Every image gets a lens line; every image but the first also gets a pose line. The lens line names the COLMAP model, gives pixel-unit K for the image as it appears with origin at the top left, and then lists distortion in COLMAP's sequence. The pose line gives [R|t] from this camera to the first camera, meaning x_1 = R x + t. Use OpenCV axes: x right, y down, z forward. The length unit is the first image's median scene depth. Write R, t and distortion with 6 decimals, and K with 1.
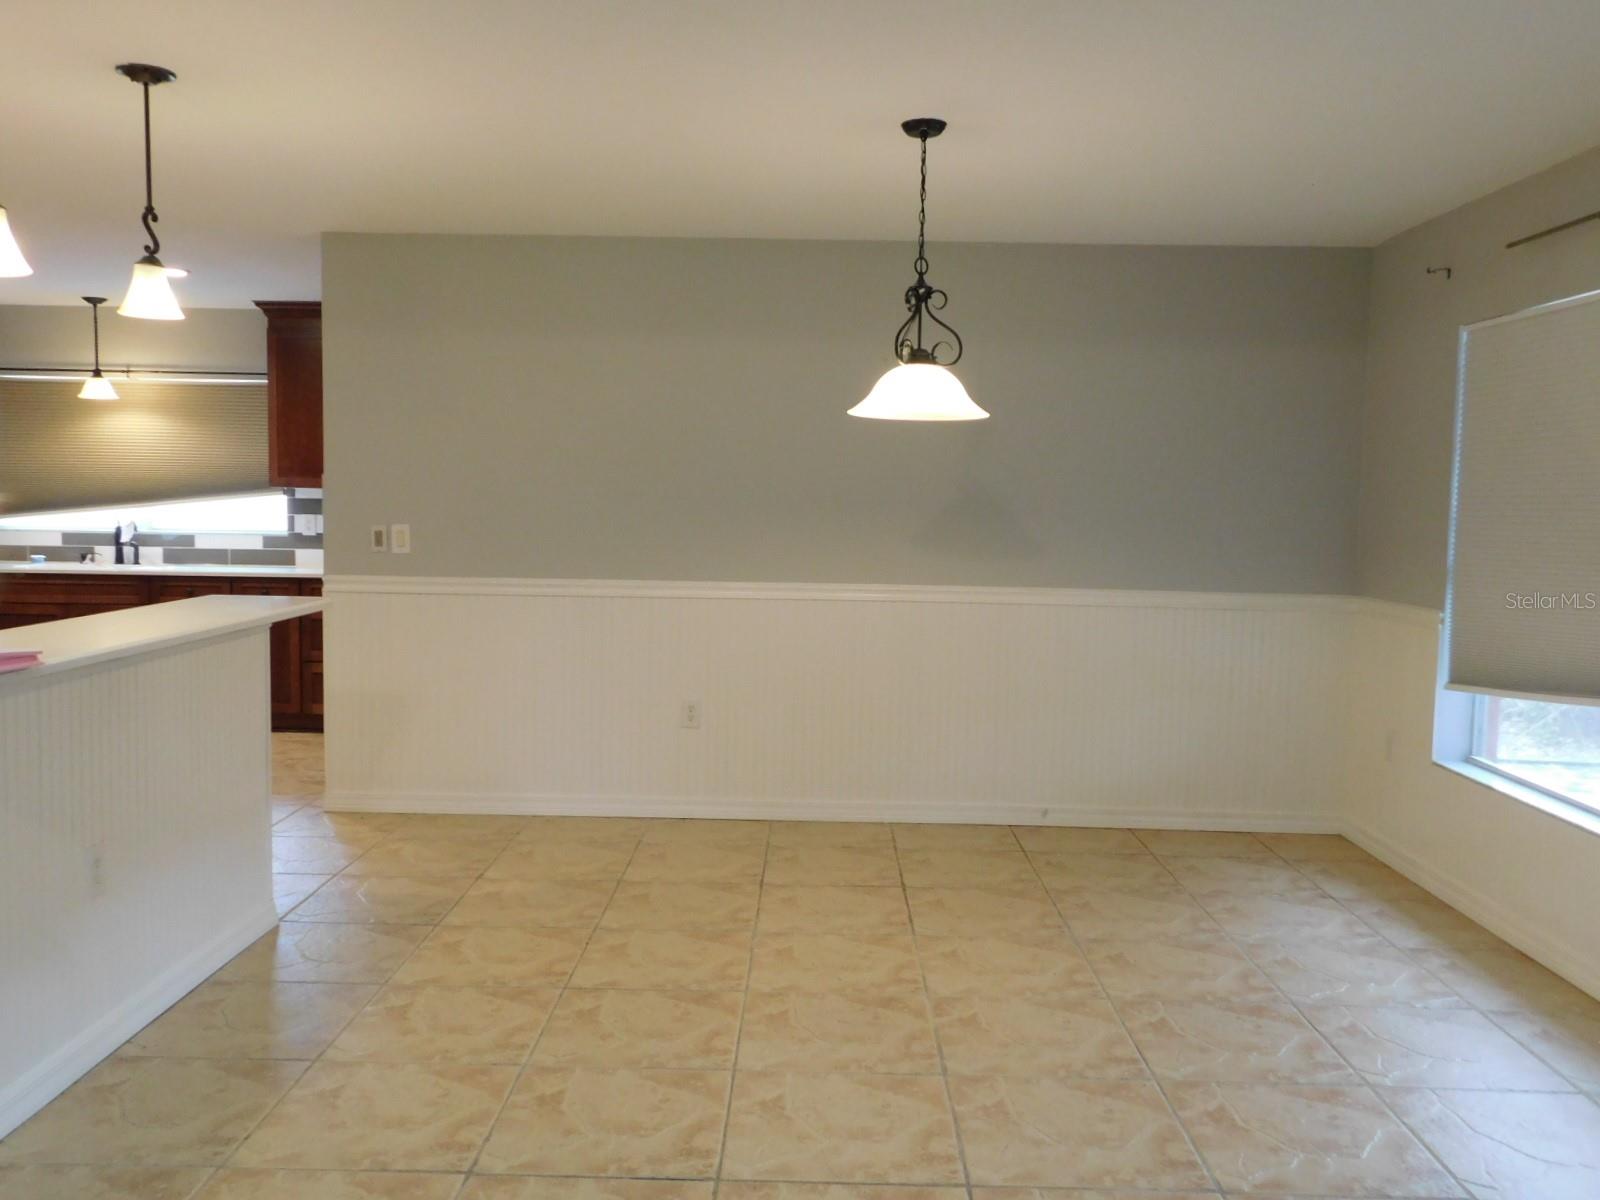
lens RADIAL K [[1312.3, 0, 800.0], [0, 1312.3, 600.0], [0, 0, 1]] dist [-0.002522, 0.032316]
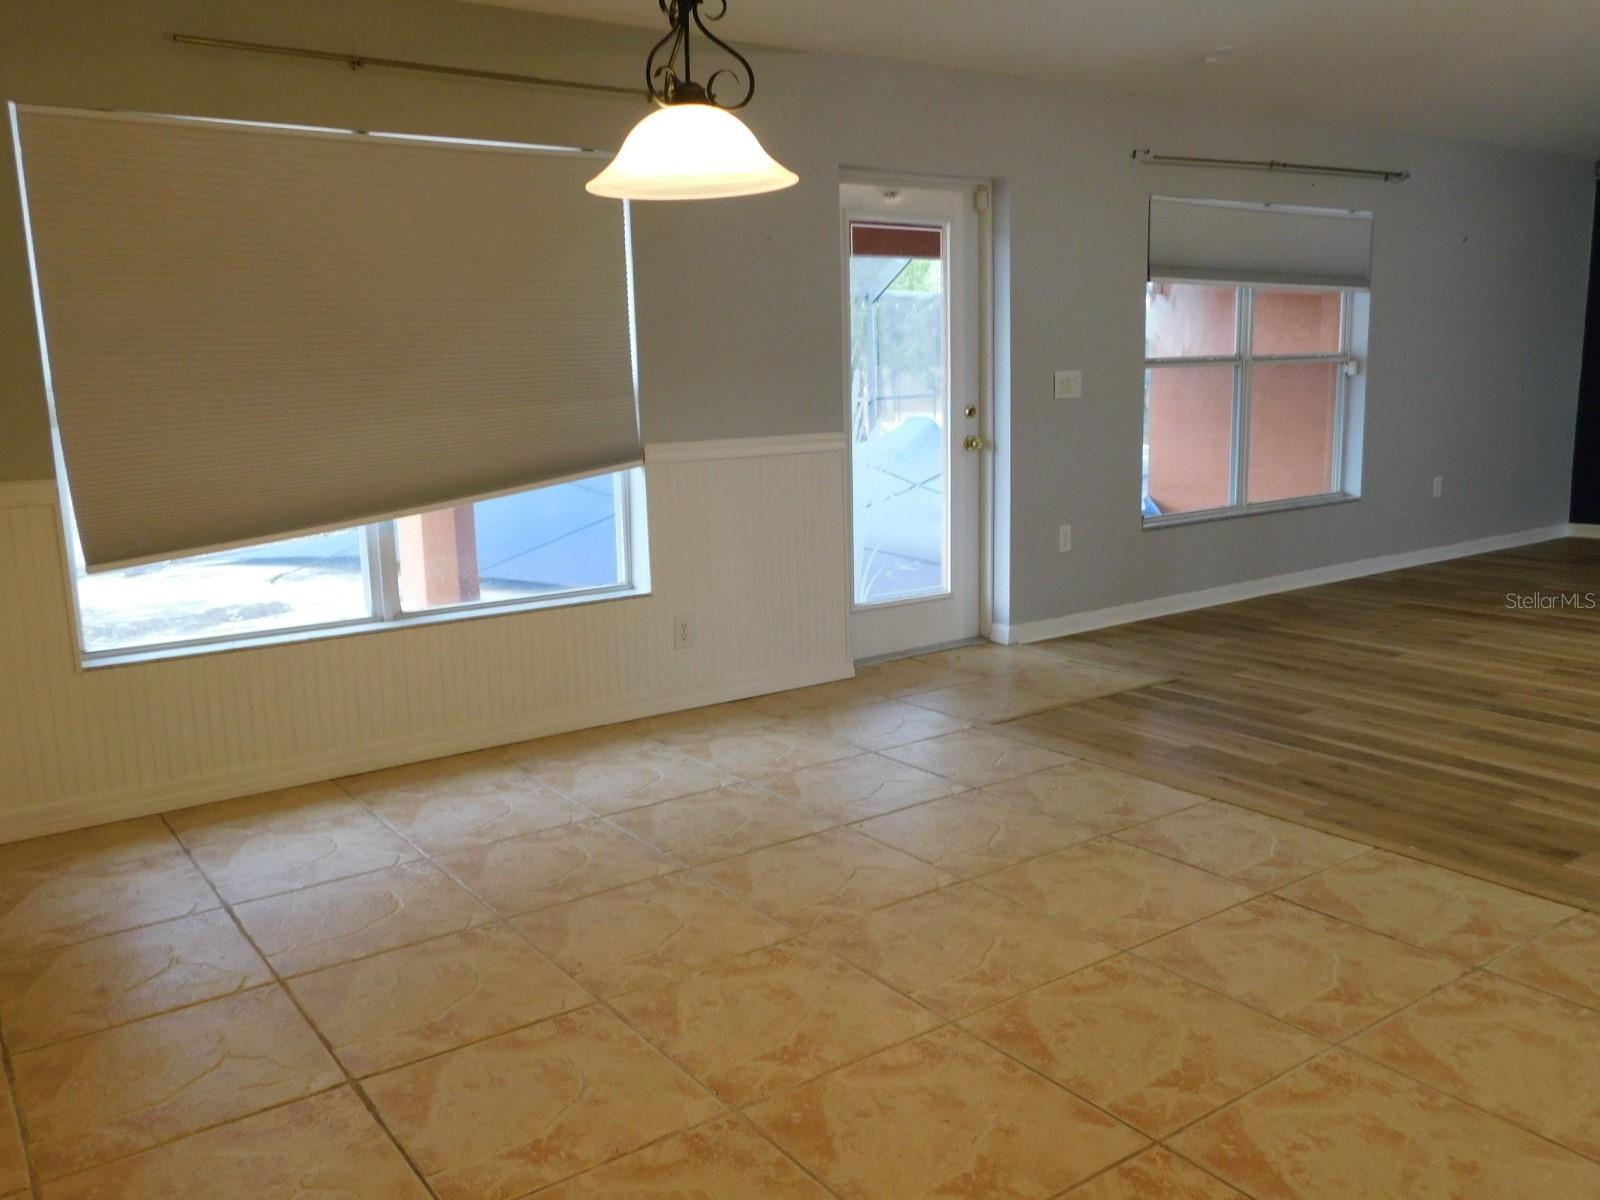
lens RADIAL K [[1312.3, 0, 800.0], [0, 1312.3, 600.0], [0, 0, 1]] dist [-0.002522, 0.032316]
pose [[-0.592163, -0.147968, 0.792116, -0.555490], [0.076841, 0.968148, 0.238295, -0.102291], [-0.802146, 0.201977, -0.561931, 1.519004]]
